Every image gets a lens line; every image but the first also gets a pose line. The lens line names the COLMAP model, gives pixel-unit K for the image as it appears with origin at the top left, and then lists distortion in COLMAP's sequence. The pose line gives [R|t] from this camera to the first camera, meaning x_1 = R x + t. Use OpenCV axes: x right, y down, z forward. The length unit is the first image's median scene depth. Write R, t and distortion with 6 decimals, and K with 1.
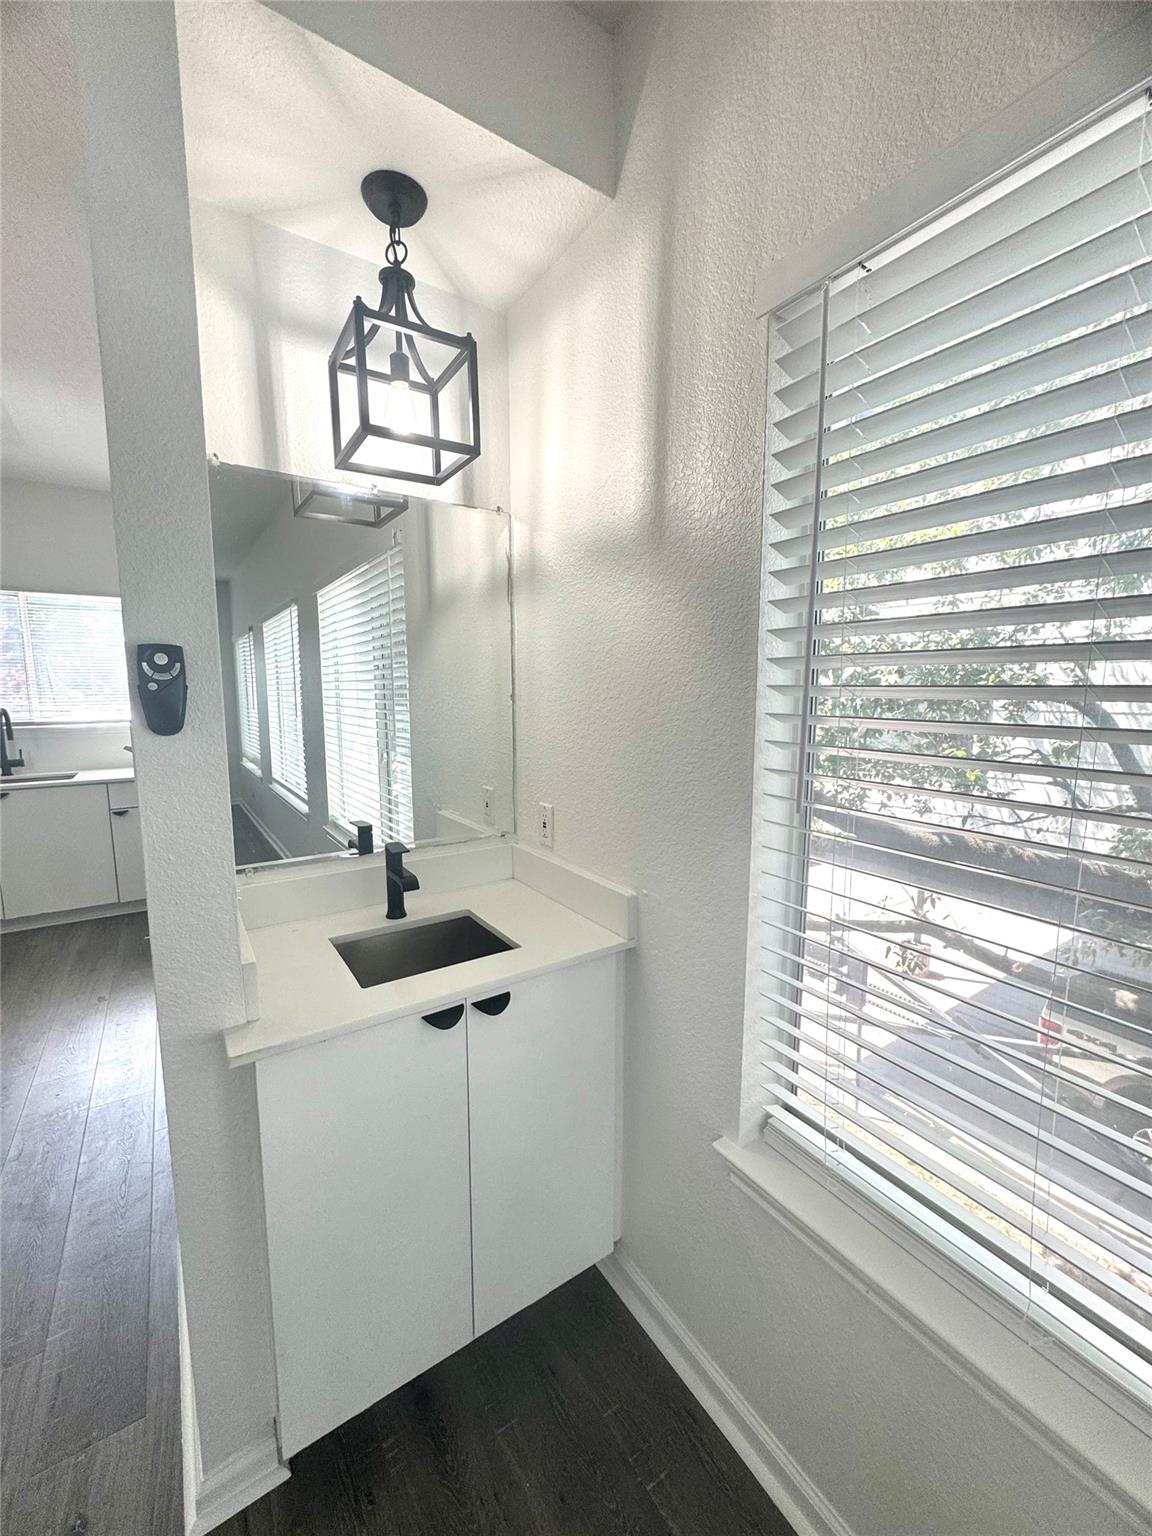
lens RADIAL K [[613.1, 0, 576.0], [0, 613.1, 768.0], [0, 0, 1]] dist [-0.001691, 0.000079]
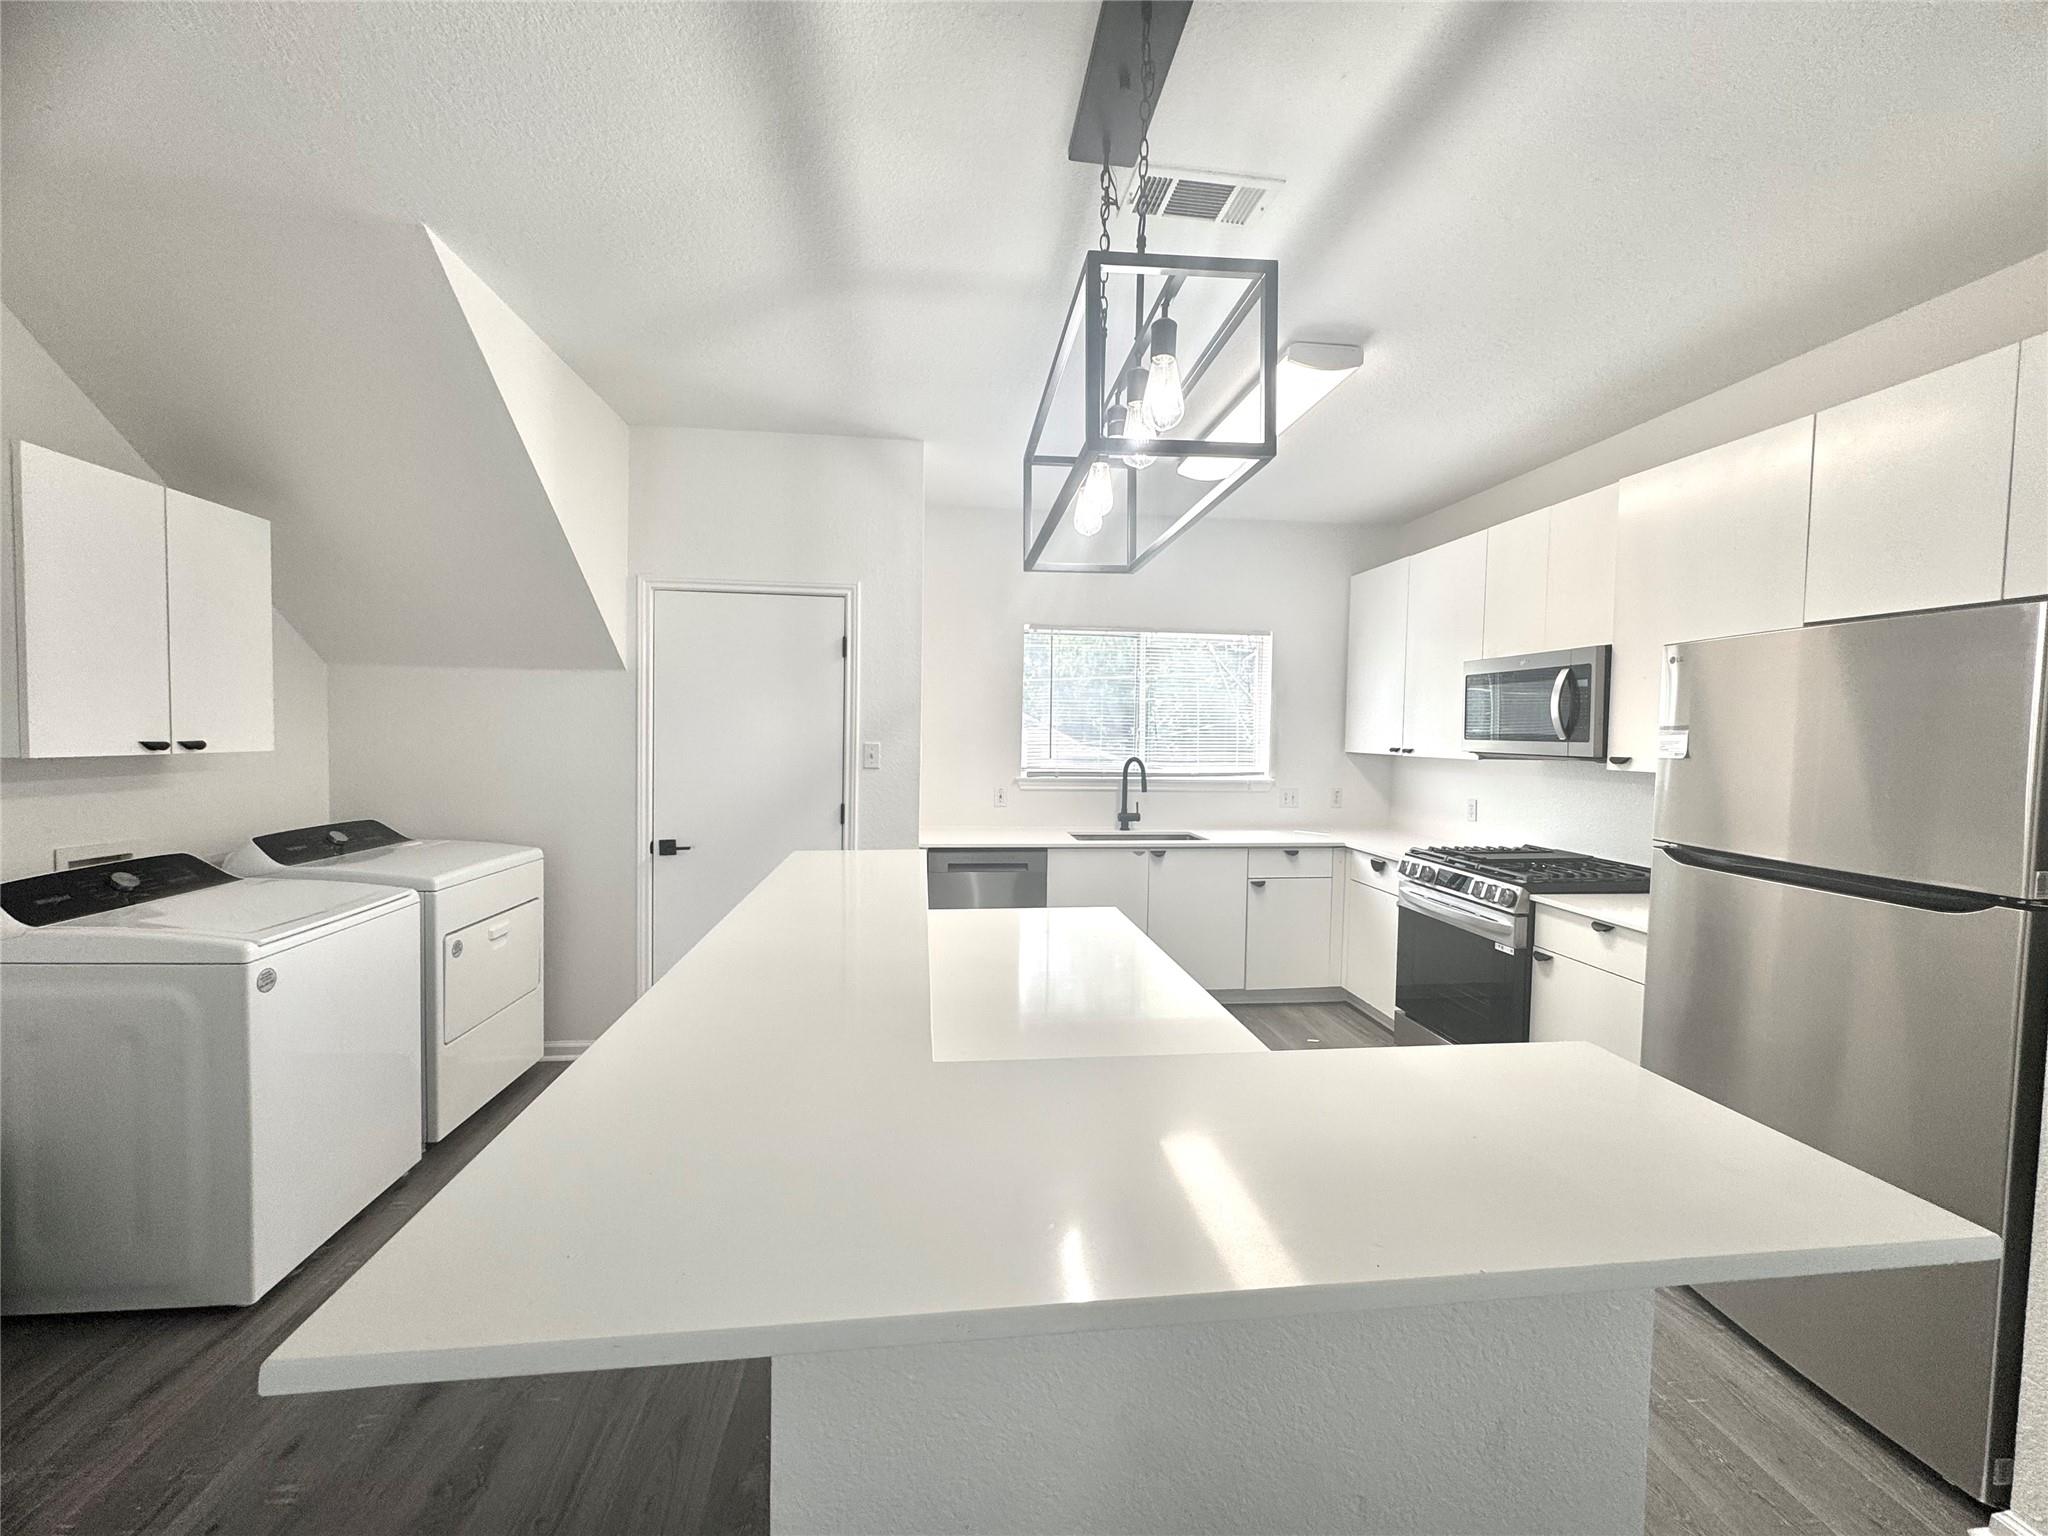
lens RADIAL K [[825.2, 0, 1025.5], [0, 825.2, 763.6], [0, 0, 1]] dist [-0.002670, 0.000228]
pose [[0.886526, 0.032186, -0.461558, -1.217801], [-0.074503, 0.994490, -0.073749, 0.037848], [0.456641, 0.099768, 0.884039, -0.408658]]
